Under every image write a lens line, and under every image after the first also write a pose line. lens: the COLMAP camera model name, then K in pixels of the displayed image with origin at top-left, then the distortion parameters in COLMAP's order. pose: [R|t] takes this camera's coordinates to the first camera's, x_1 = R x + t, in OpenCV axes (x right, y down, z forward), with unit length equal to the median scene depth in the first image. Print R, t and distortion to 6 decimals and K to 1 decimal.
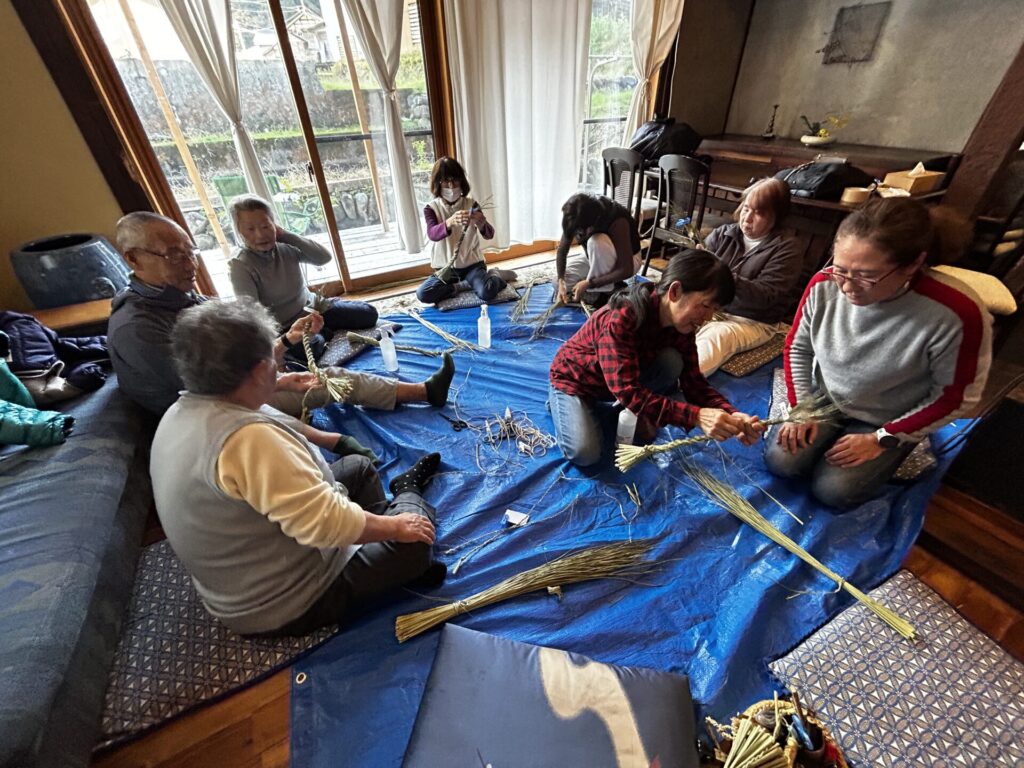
lens RADIAL K [[414.6, 0, 512.0], [0, 414.6, 384.0], [0, 0, 1]] dist [-0.001473, -0.000532]
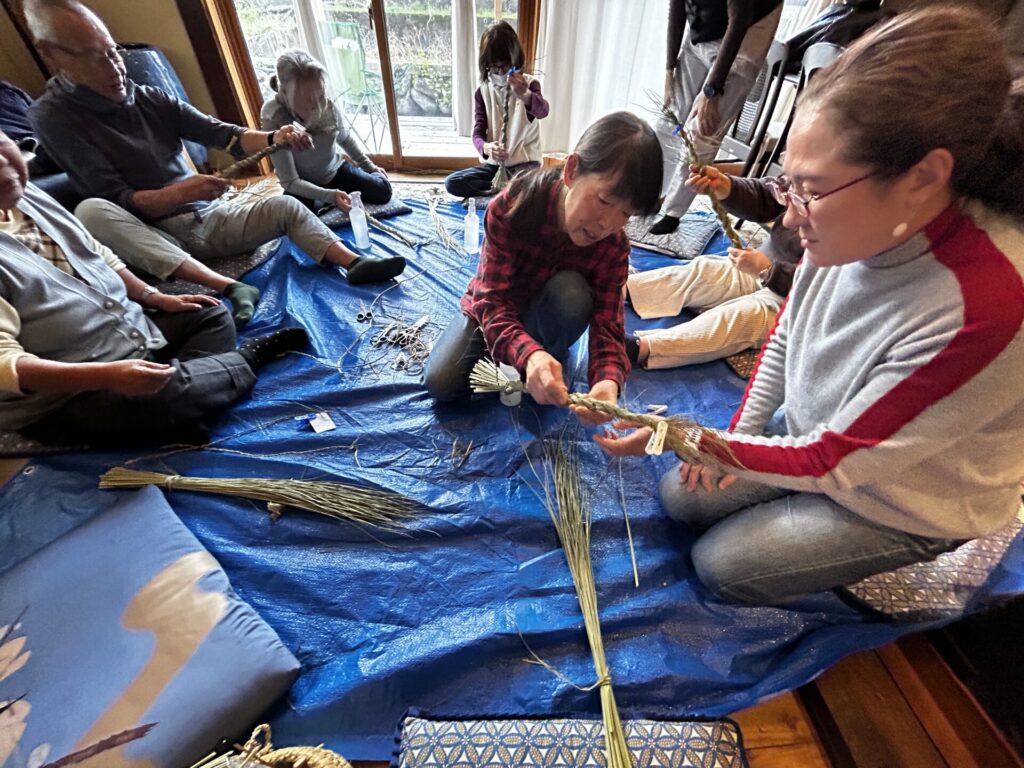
lens RADIAL K [[411.7, 0, 512.0], [0, 411.7, 384.0], [0, 0, 1]] dist [-0.002480, -0.000285]
pose [[0.900244, 0.342101, -0.269309, 0.415479], [-0.301191, 0.936000, 0.182174, -0.017968], [0.314395, -0.082888, 0.945667, 0.237216]]
